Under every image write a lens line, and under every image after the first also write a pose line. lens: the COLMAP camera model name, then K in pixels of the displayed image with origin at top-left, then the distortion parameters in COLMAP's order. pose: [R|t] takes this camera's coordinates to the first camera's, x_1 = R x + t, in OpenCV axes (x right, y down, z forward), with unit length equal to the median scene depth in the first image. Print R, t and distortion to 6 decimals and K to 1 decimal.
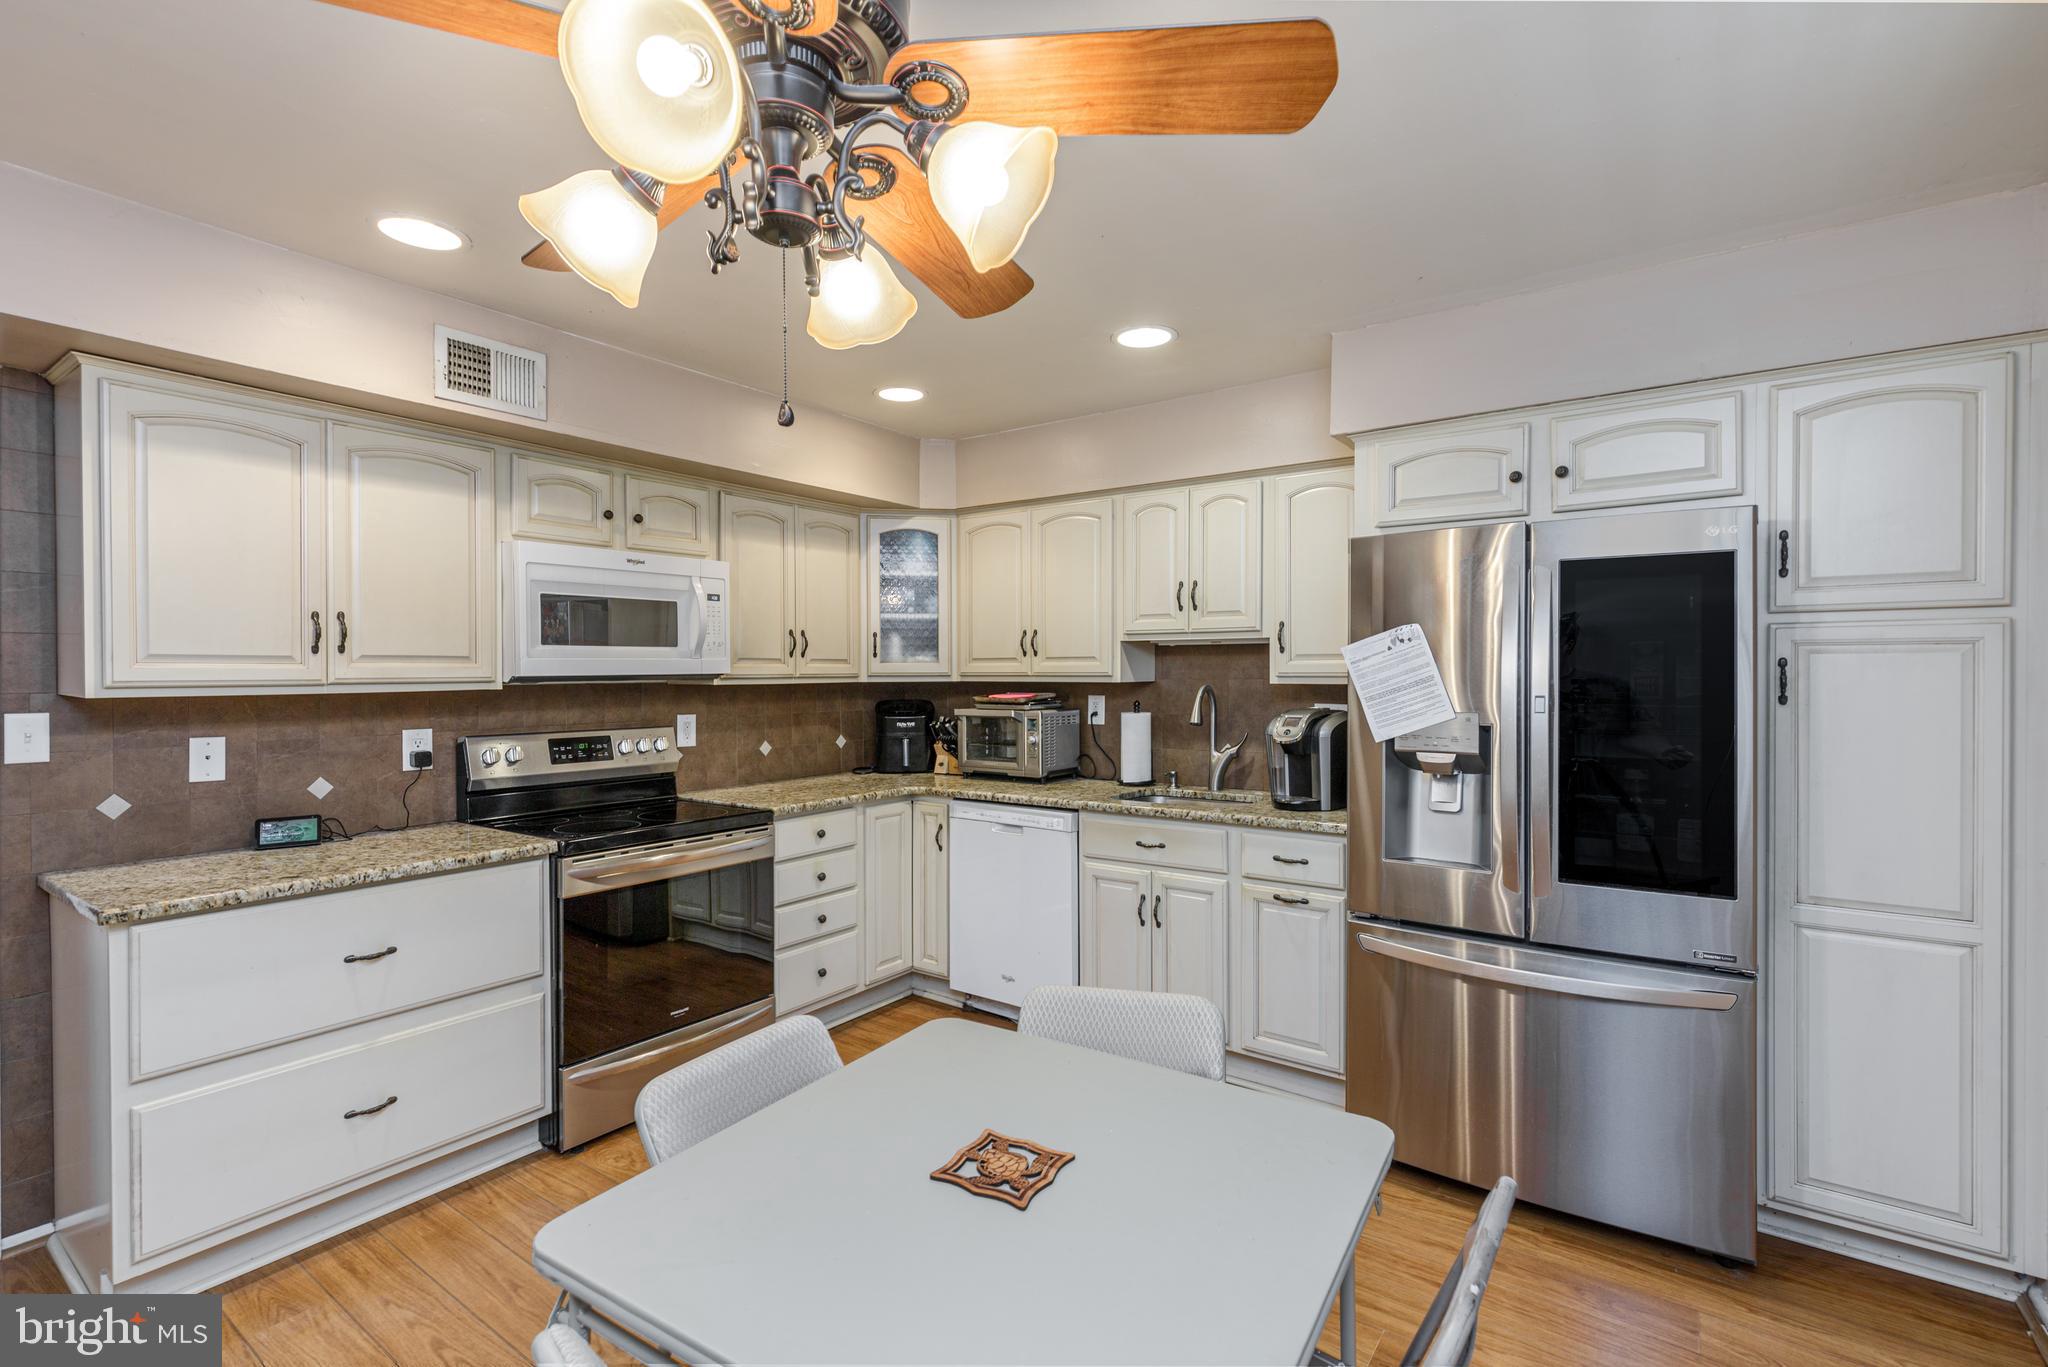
lens RADIAL K [[923.5, 0, 1018.6], [0, 923.5, 678.1], [0, 0, 1]] dist [0.004931, 0.000025]
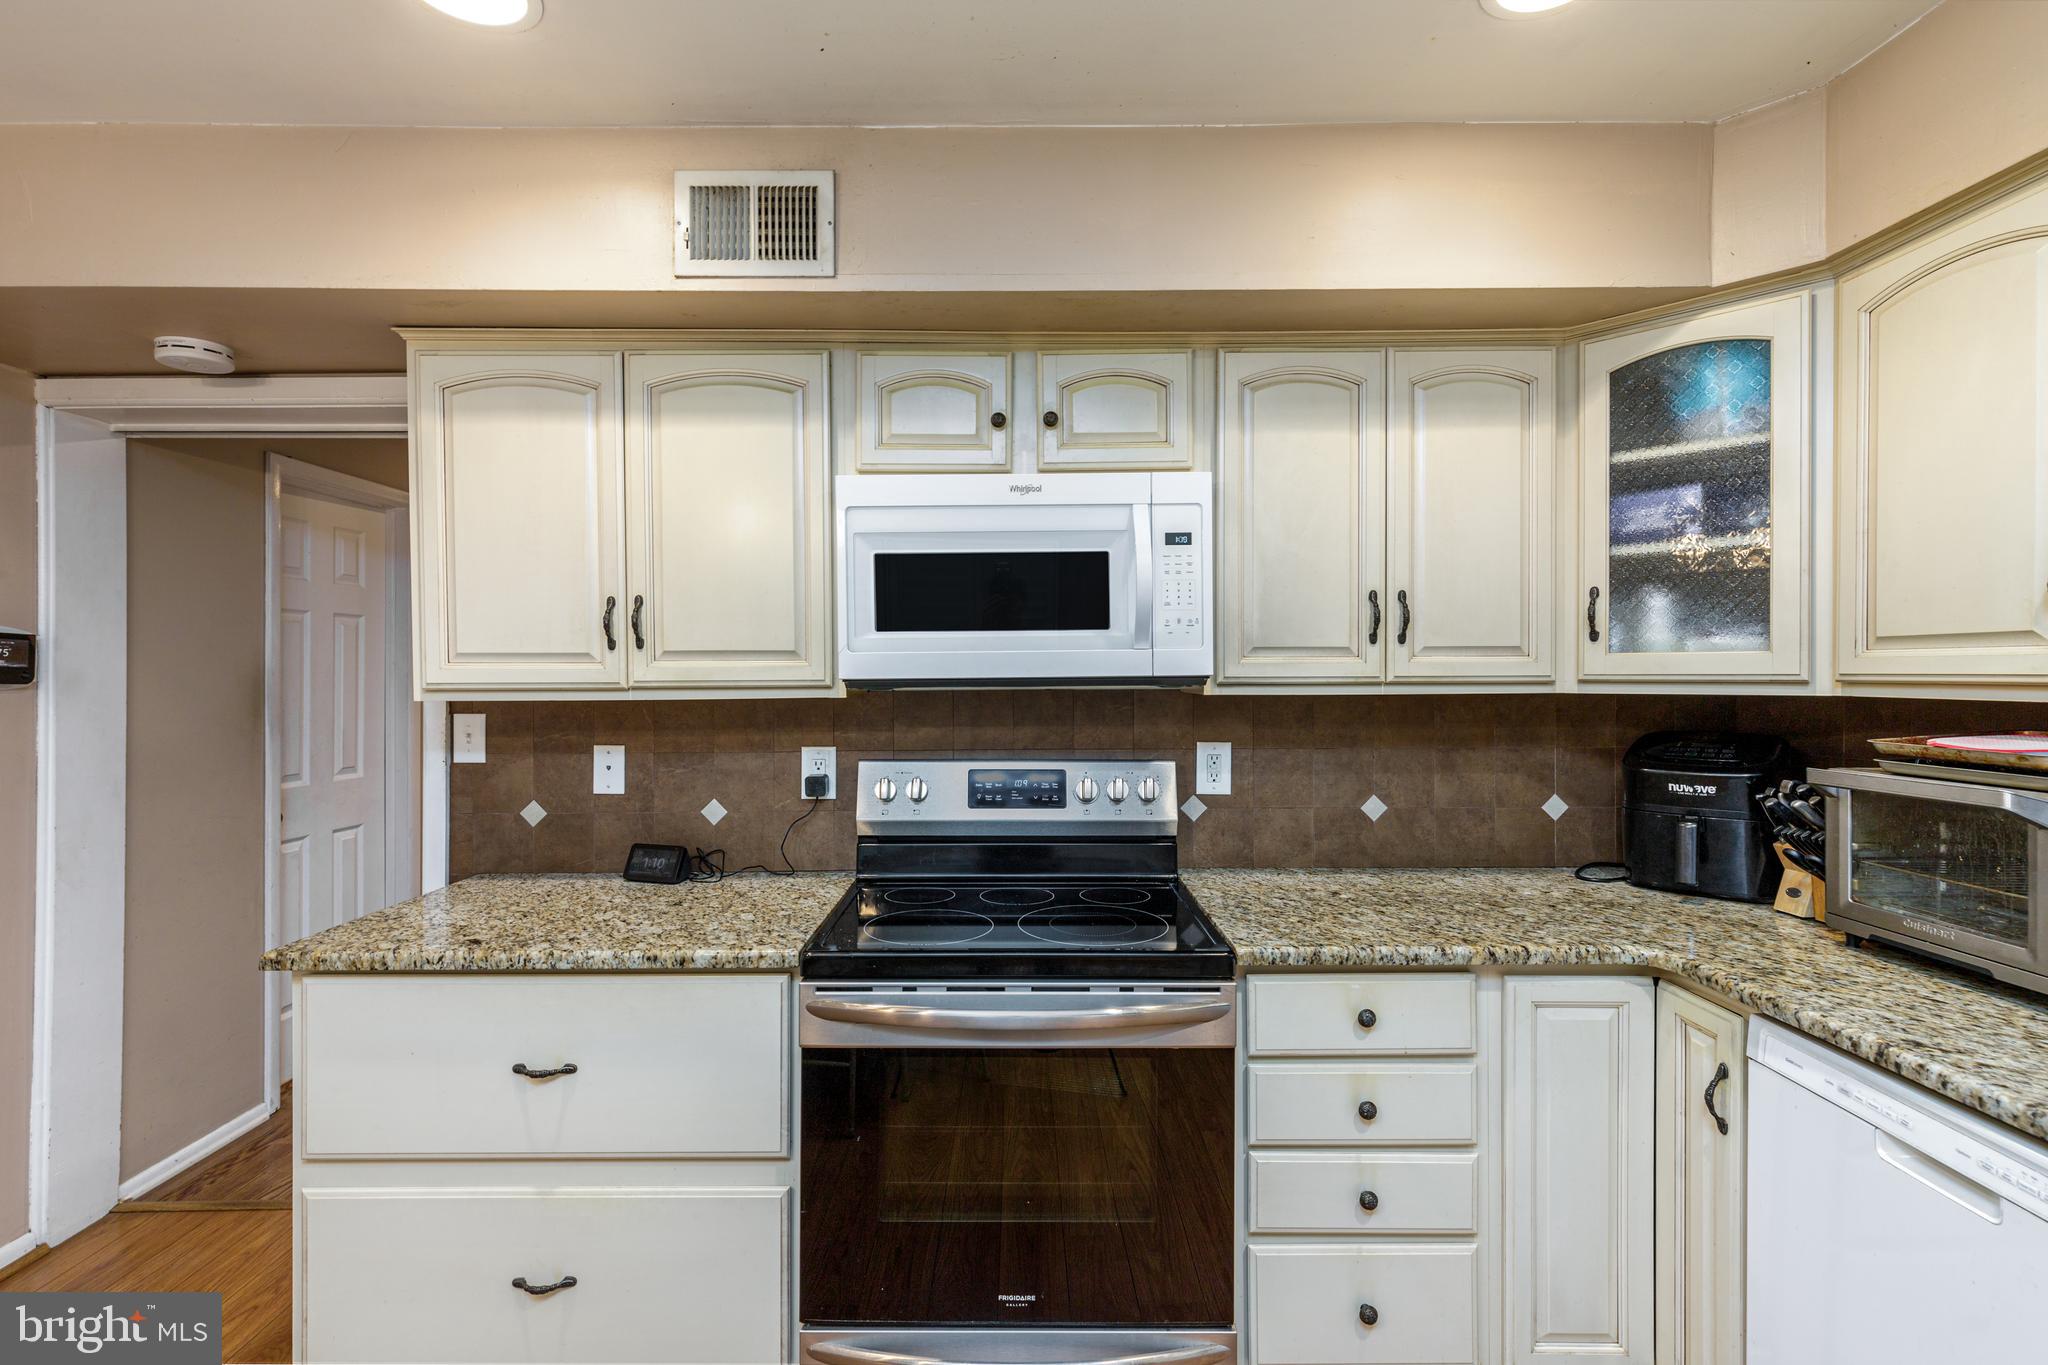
lens RADIAL K [[923.5, 0, 1018.6], [0, 923.5, 677.1], [0, 0, 1]] dist [0.004931, 0.000025]
pose [[0.588472, 0.006298, -0.808493, 0.059140], [-0.004880, 0.999979, 0.004237, -0.005433], [0.808503, 0.001452, 0.588490, 0.564270]]
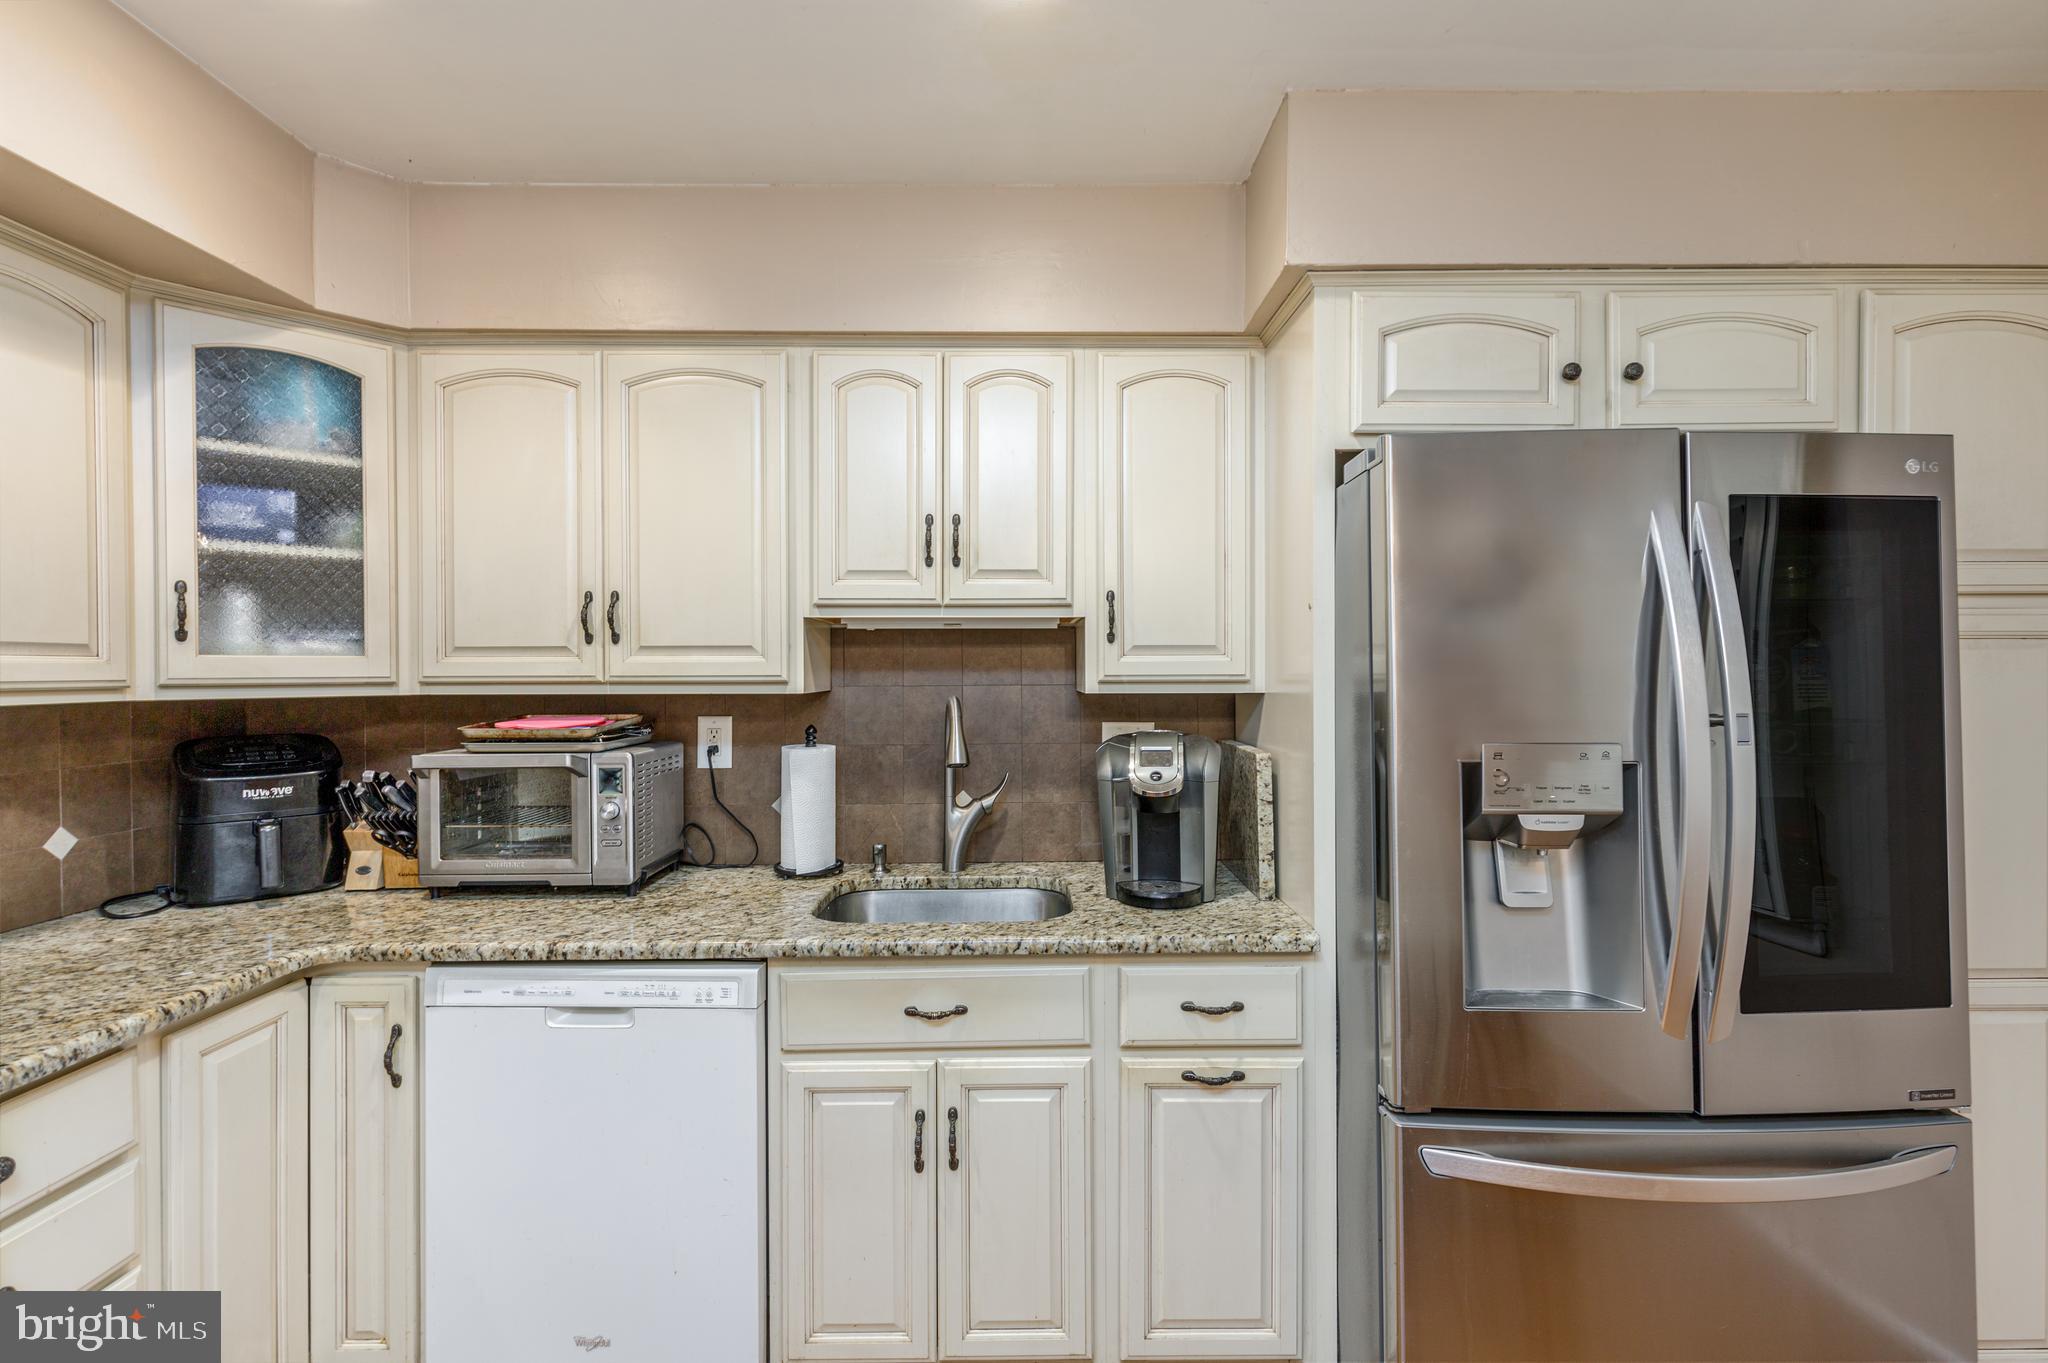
lens RADIAL K [[923.5, 0, 1018.6], [0, 923.5, 676.1], [0, 0, 1]] dist [0.004931, 0.000025]
pose [[0.808314, -0.003507, 0.588742, -0.110647], [0.005521, 0.999983, -0.001623, -0.004332], [-0.588726, 0.004563, 0.808320, 0.504304]]
